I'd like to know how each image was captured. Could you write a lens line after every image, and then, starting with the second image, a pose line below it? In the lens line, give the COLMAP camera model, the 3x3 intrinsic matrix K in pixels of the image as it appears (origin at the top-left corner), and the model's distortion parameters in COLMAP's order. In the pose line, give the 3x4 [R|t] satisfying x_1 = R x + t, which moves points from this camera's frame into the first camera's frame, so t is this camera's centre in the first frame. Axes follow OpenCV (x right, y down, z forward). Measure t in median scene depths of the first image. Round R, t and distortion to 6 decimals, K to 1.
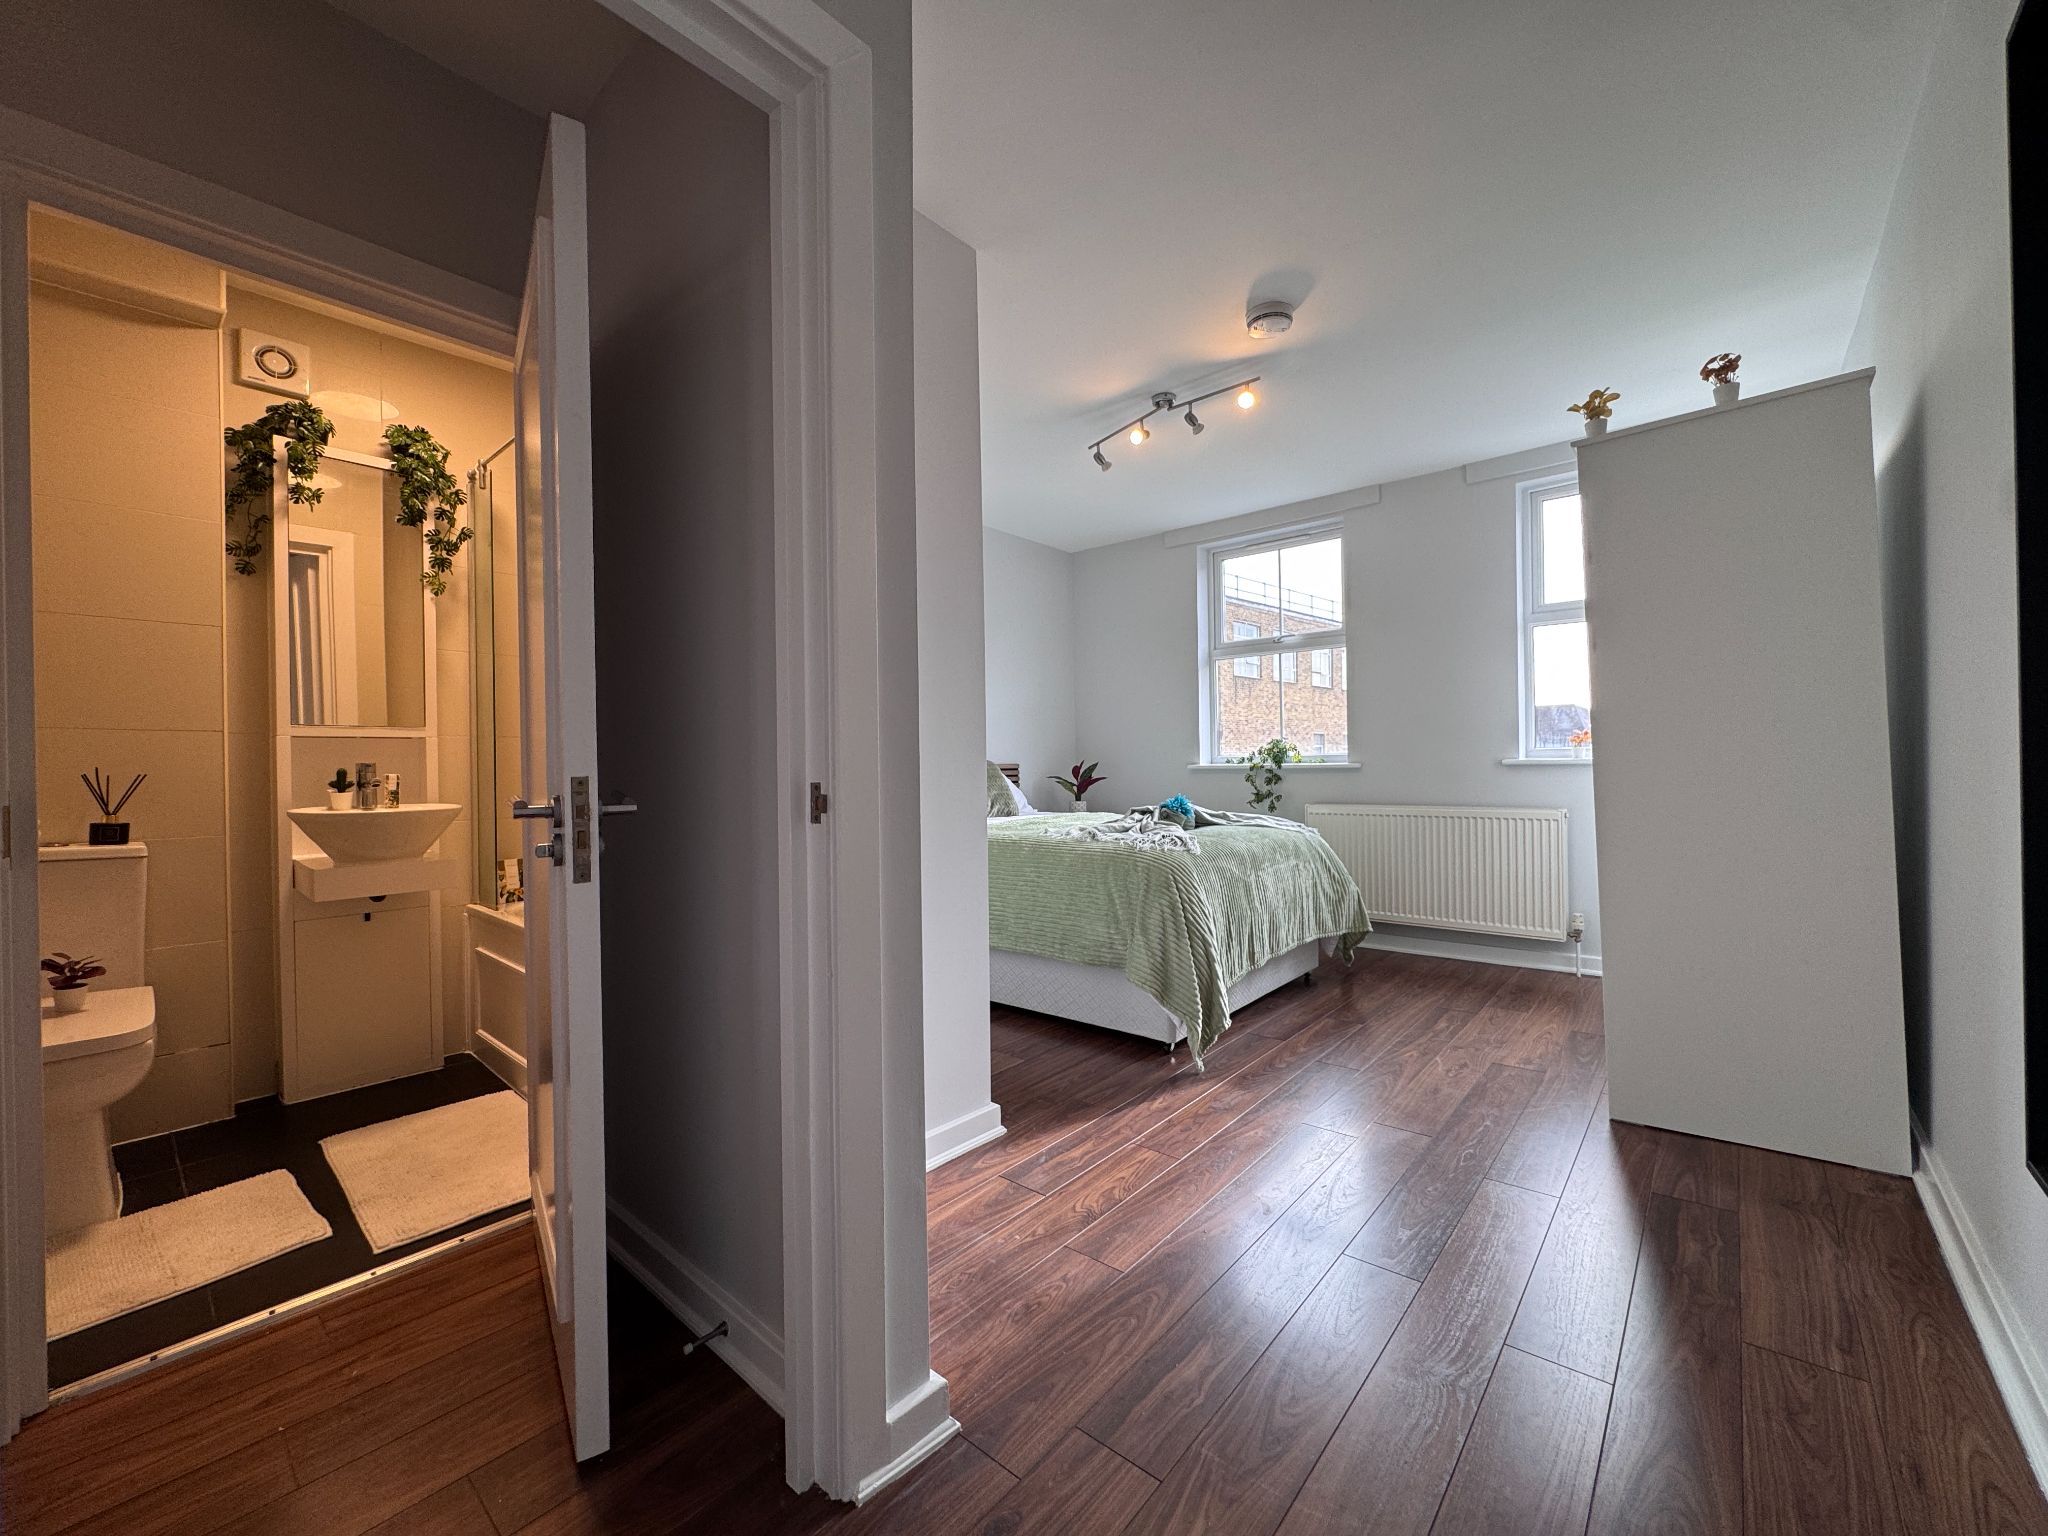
lens RADIAL K [[816.6, 0, 1022.6], [0, 816.6, 767.8], [0, 0, 1]] dist [-0.003754, 0.000046]
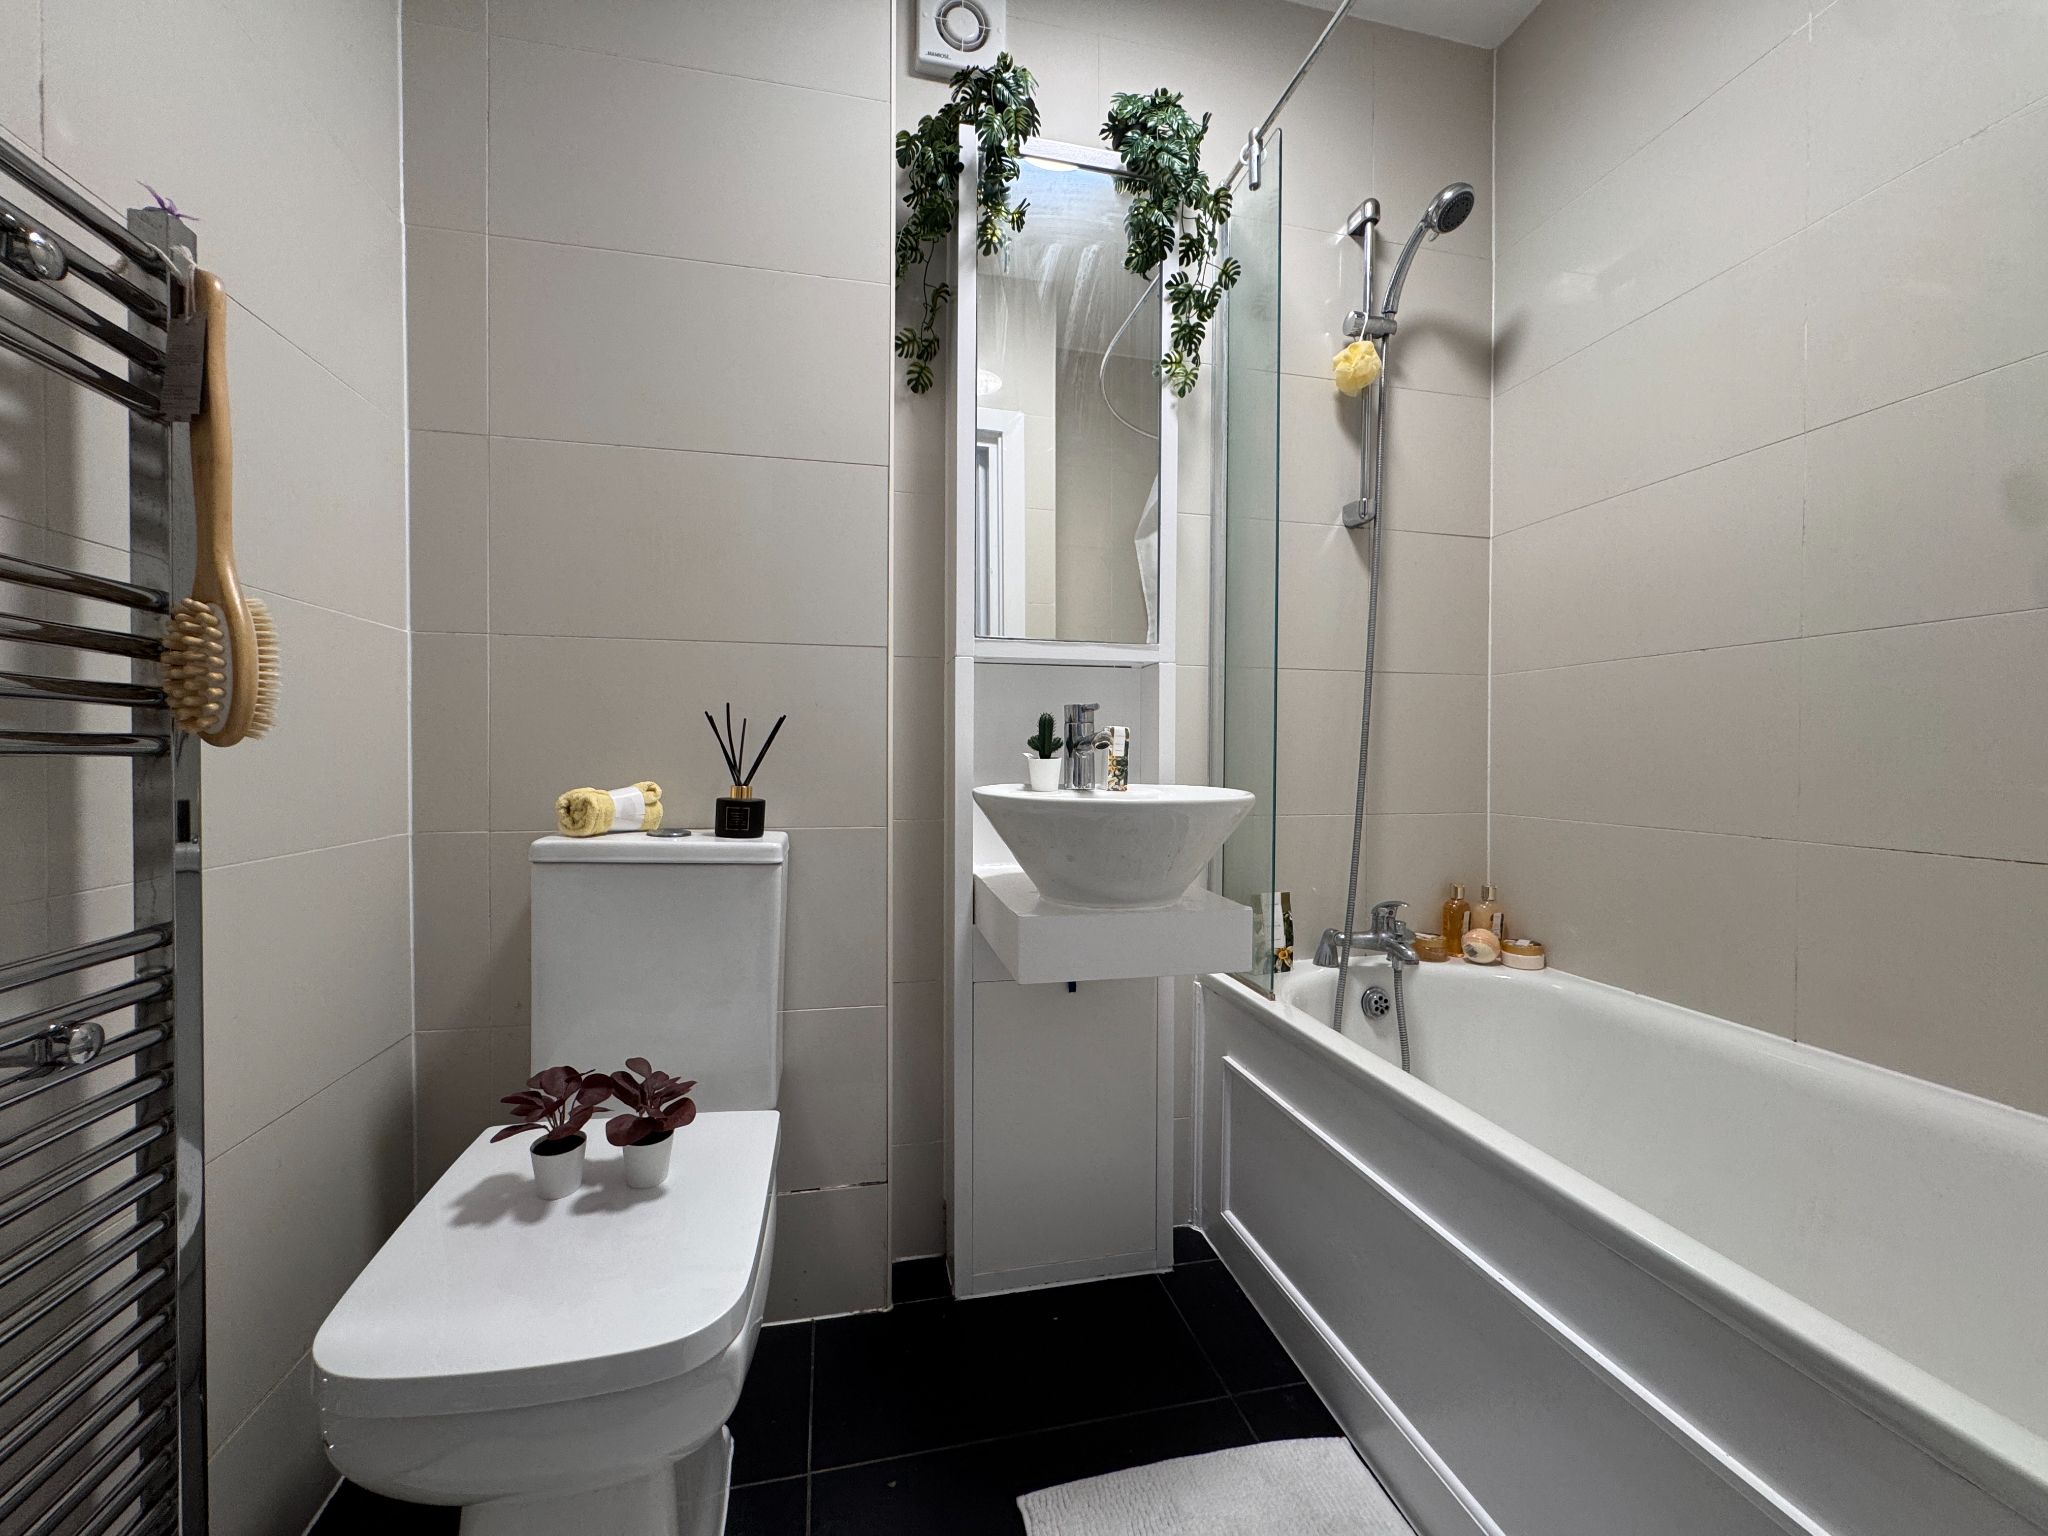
lens RADIAL K [[816.6, 0, 1020.7], [0, 816.6, 764.3], [0, 0, 1]] dist [-0.003754, 0.000046]
pose [[0.809149, 0.024408, -0.587096, -0.525756], [-0.018049, 0.999698, 0.016687, 0.025292], [0.587326, -0.002906, 0.809345, 0.547018]]
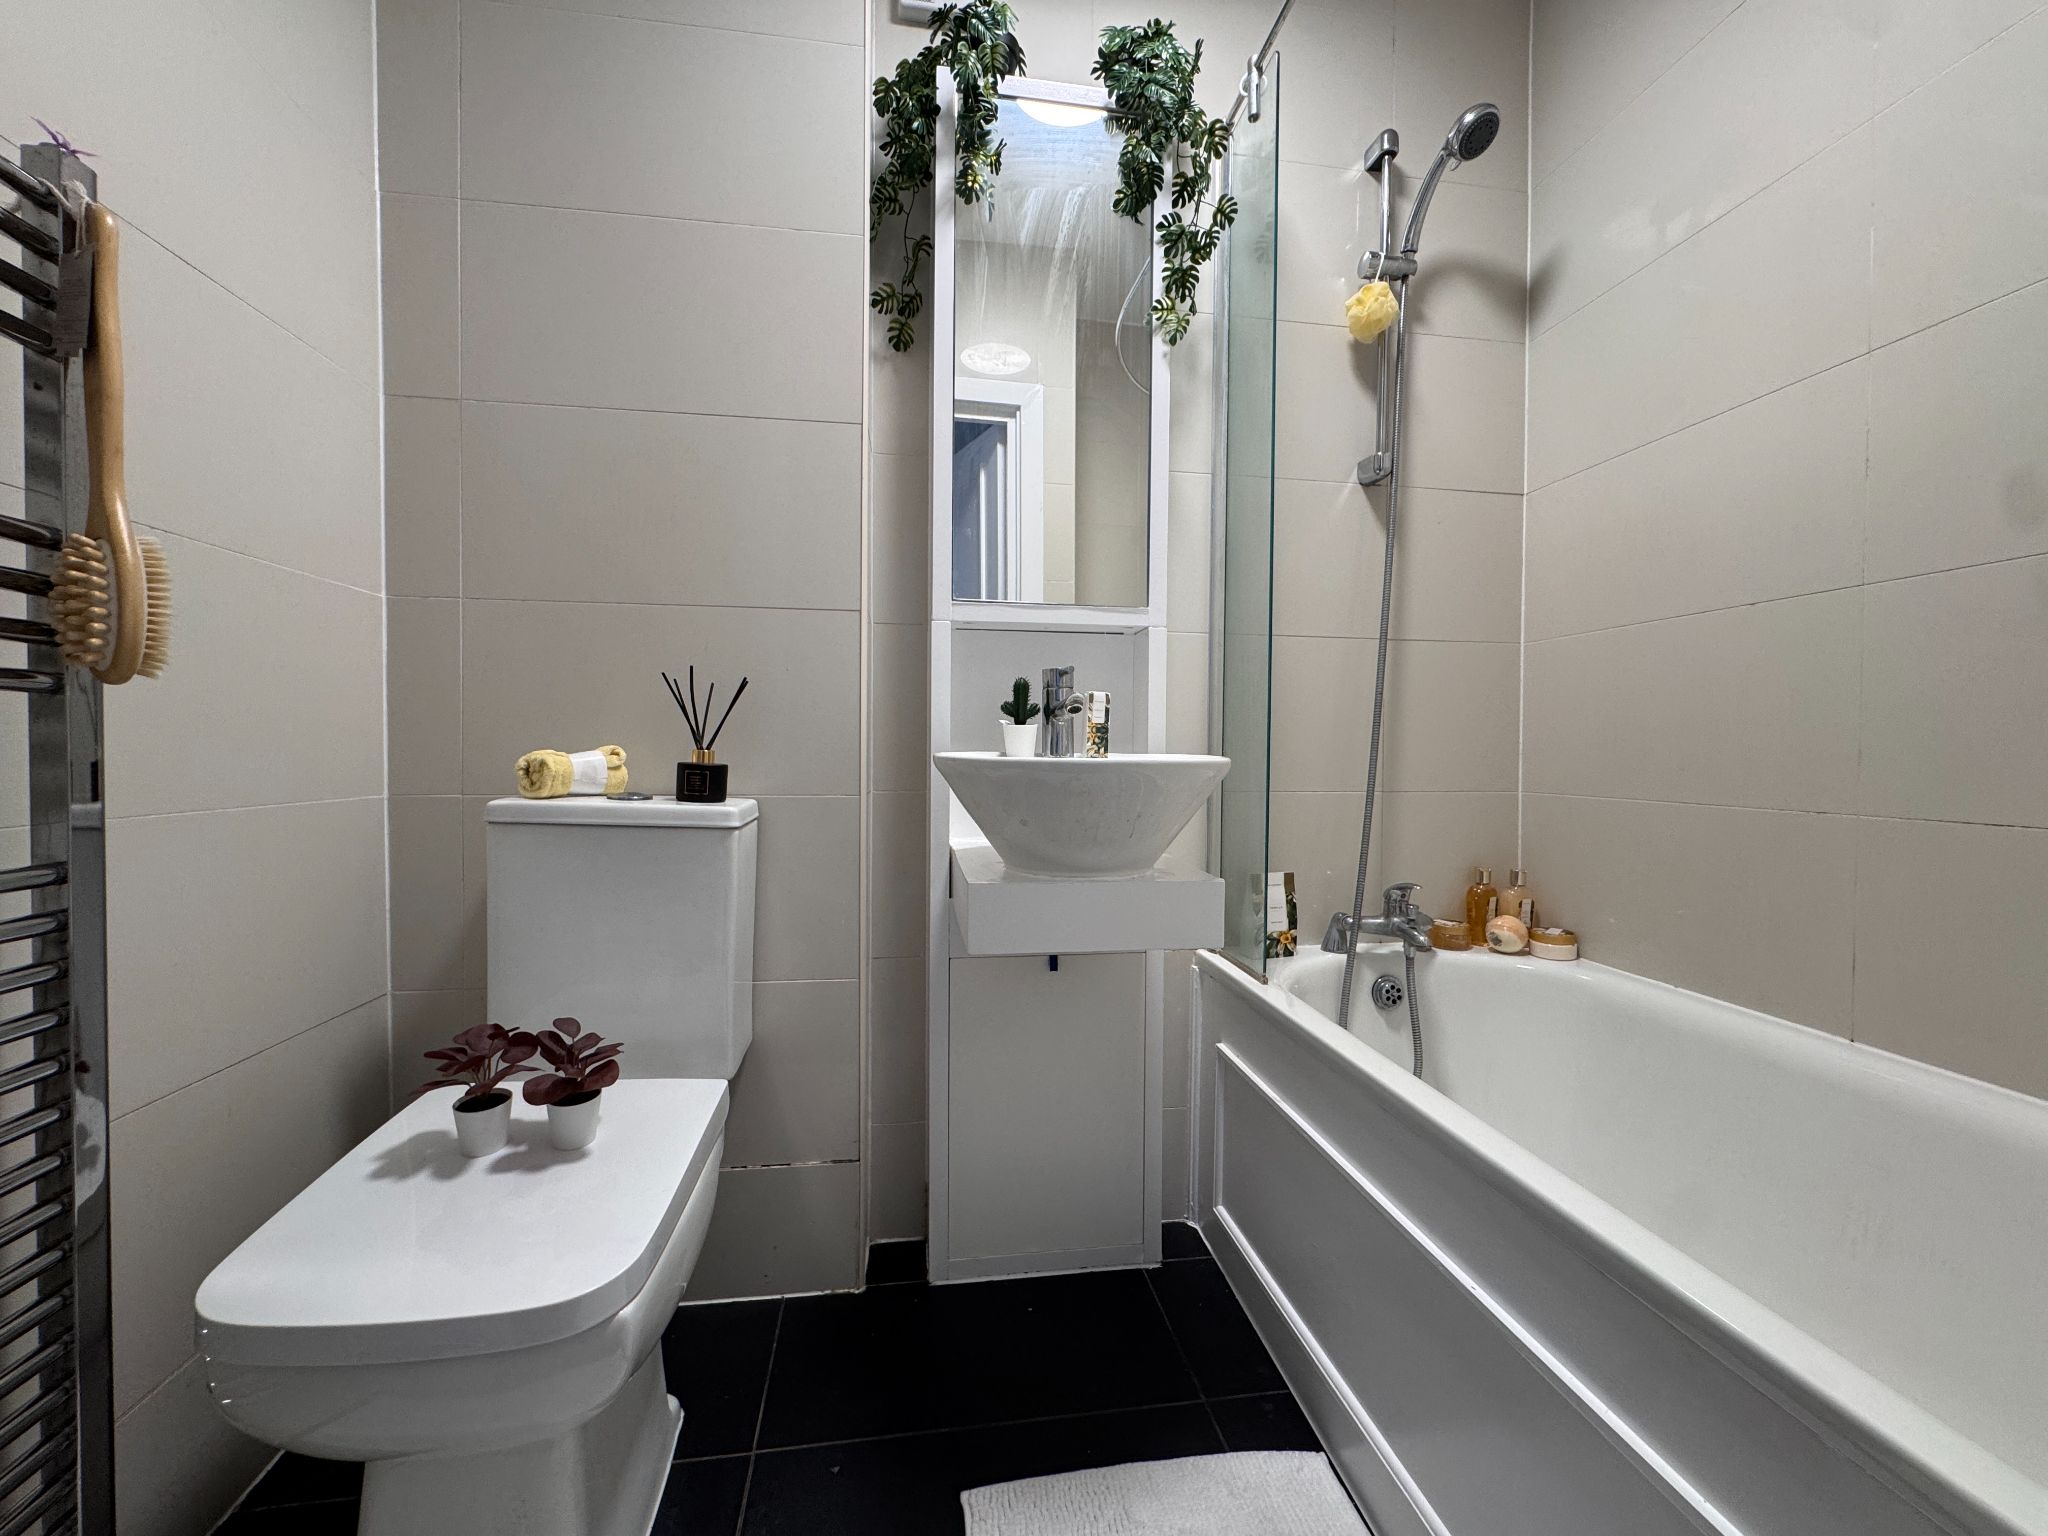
lens RADIAL K [[816.6, 0, 1023.8], [0, 816.6, 765.7], [0, 0, 1]] dist [-0.003754, 0.000046]
pose [[0.763673, 0.030813, -0.644868, -0.494664], [-0.020622, 0.999515, 0.023337, 0.043517], [0.645274, -0.004524, 0.763938, 0.599810]]
